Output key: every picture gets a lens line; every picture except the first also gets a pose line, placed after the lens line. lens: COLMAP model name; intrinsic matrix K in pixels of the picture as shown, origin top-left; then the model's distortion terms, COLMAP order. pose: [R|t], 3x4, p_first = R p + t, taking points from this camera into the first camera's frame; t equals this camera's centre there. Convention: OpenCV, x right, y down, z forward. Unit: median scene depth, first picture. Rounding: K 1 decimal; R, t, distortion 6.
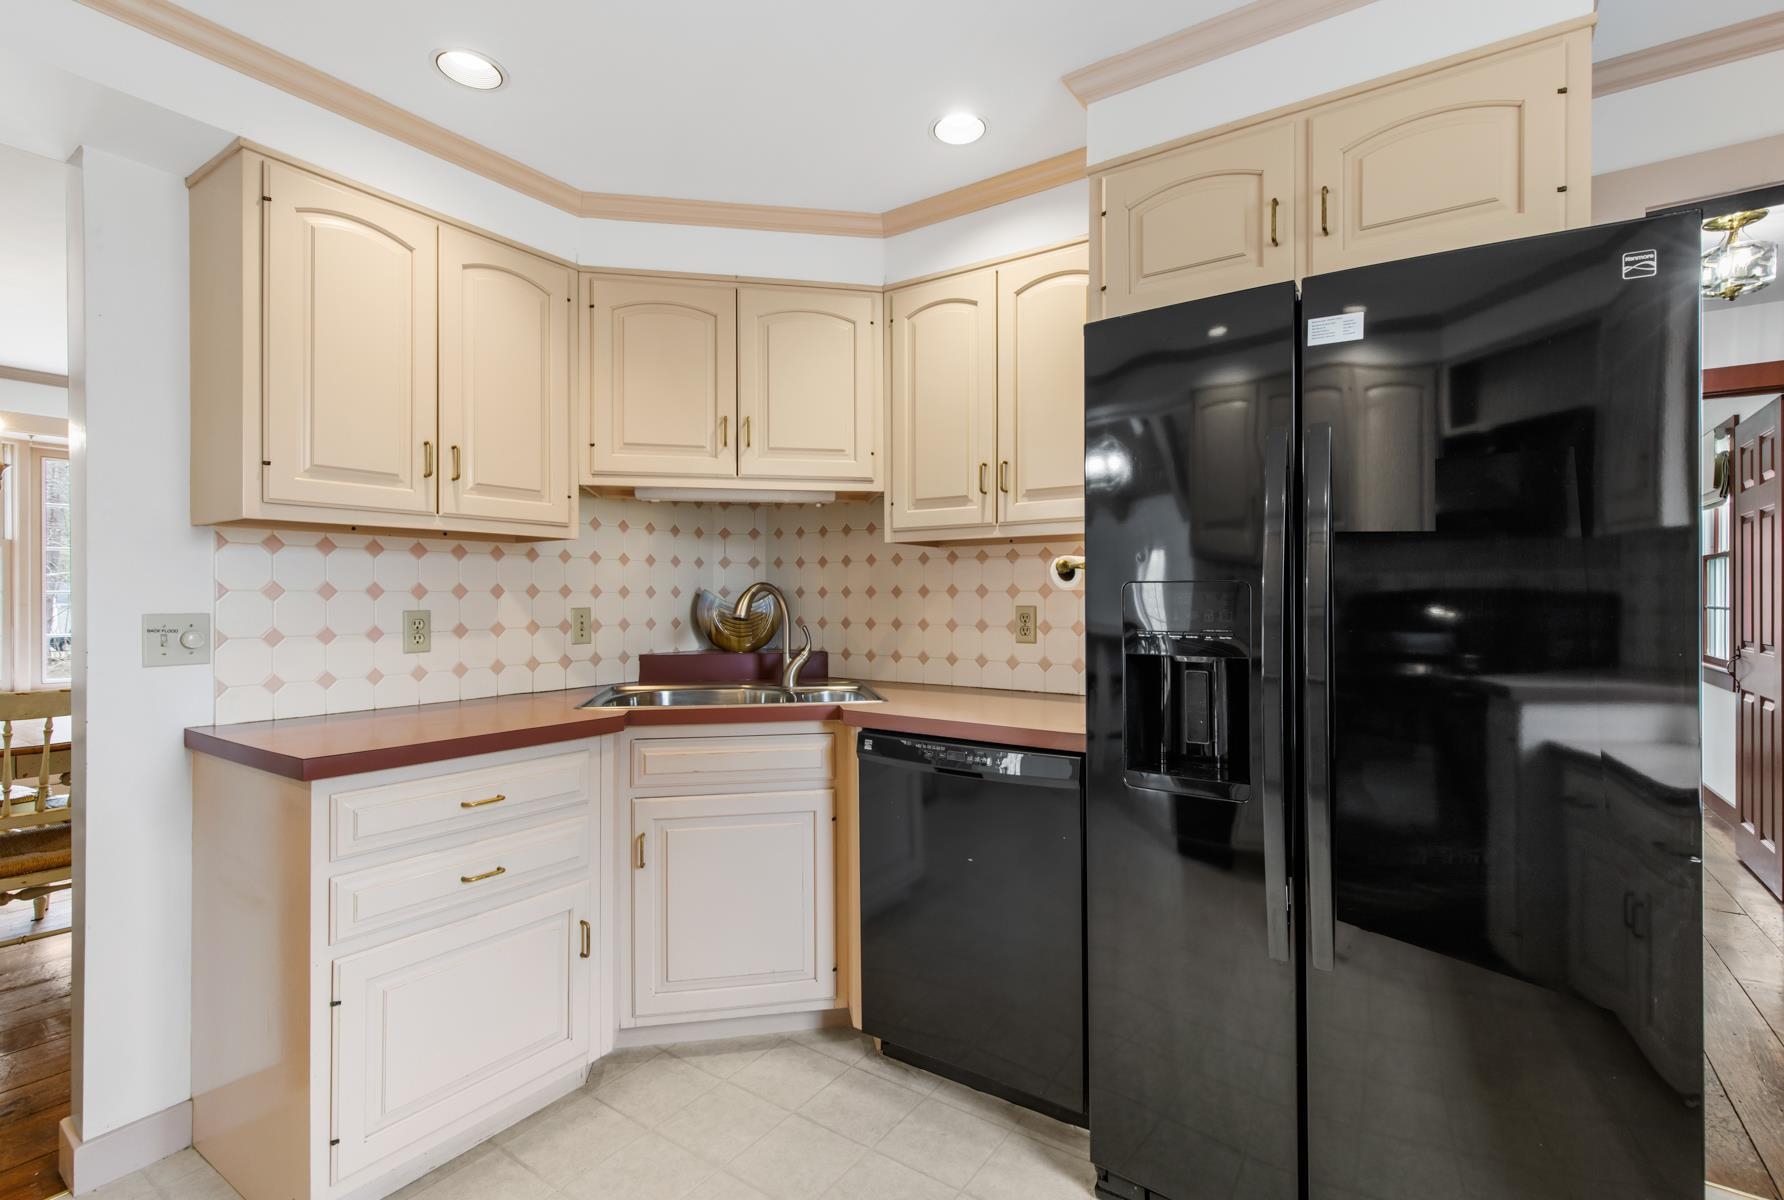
lens RADIAL K [[822.7, 0, 902.1], [0, 822.7, 595.4], [0, 0, 1]] dist [0.010479, -0.000441]
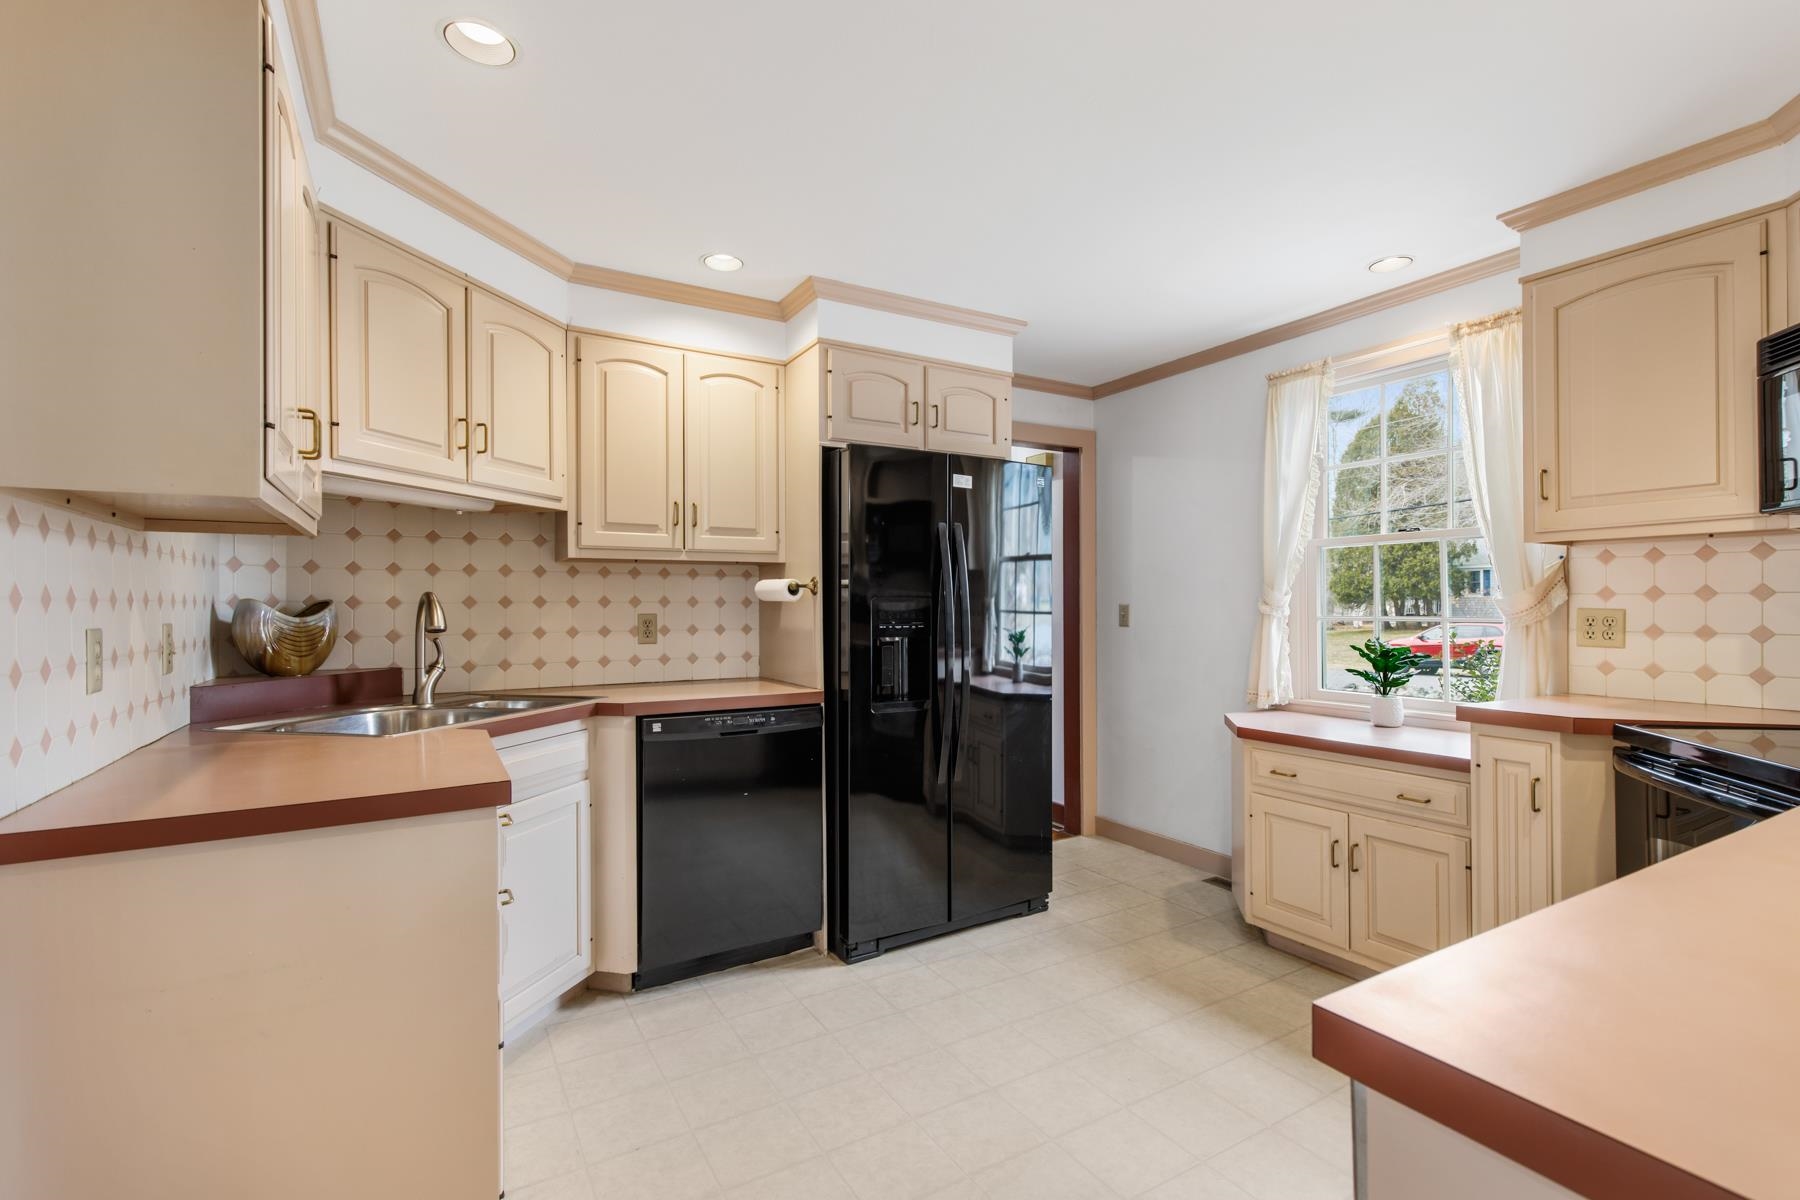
lens RADIAL K [[822.0, 0, 900.0], [0, 822.0, 600.0], [0, 0, 1]] dist [0.013467, 0.000142]
pose [[0.431308, 0.004981, 0.902191, -0.837752], [0.002093, 0.999977, -0.006521, 0.000825], [-0.902202, 0.004701, 0.431288, 0.125778]]
